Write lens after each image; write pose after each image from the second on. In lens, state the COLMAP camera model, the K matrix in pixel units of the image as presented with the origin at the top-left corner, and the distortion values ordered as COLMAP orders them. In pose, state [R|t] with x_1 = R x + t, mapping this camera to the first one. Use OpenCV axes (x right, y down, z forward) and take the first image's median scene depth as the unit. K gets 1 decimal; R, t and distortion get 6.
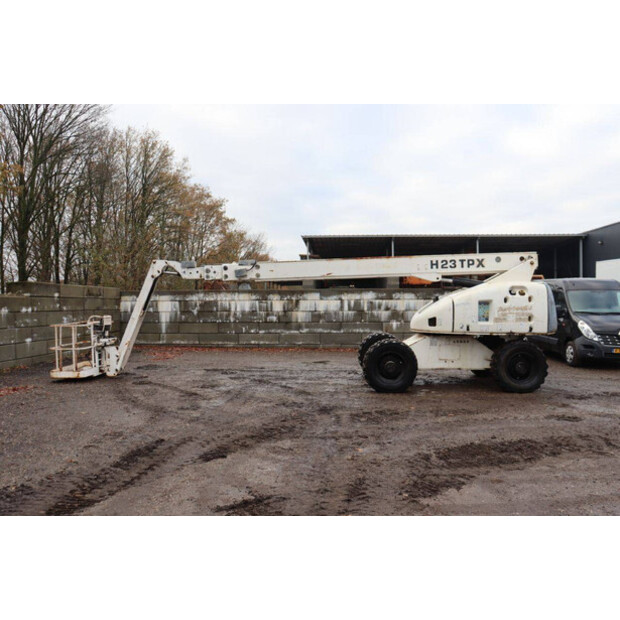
lens RADIAL K [[540.4, 0, 310.0], [0, 540.4, 310.0], [0, 0, 1]] dist [-0.159929, 0.158179]
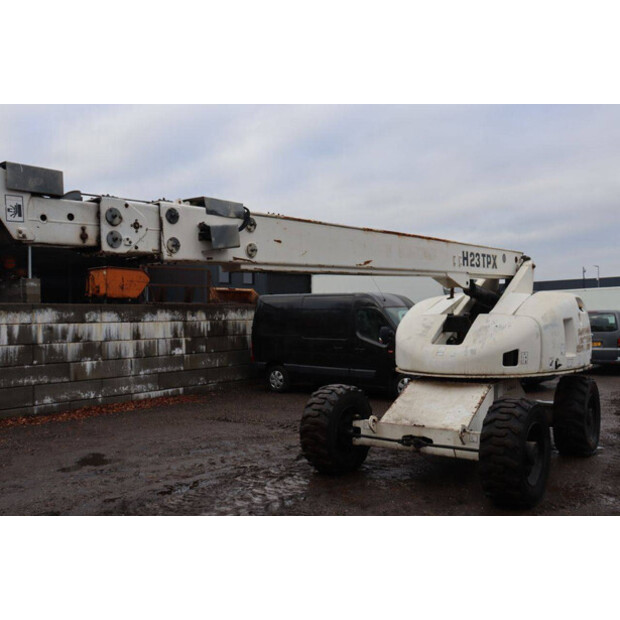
lens RADIAL K [[583.9, 0, 310.0], [0, 583.9, 310.0], [0, 0, 1]] dist [-0.133504, 0.170588]
pose [[0.577510, 0.005867, 0.816363, -0.213614], [0.027017, 0.999289, -0.026294, -0.010239], [-0.815937, 0.037241, 0.576941, 0.444639]]
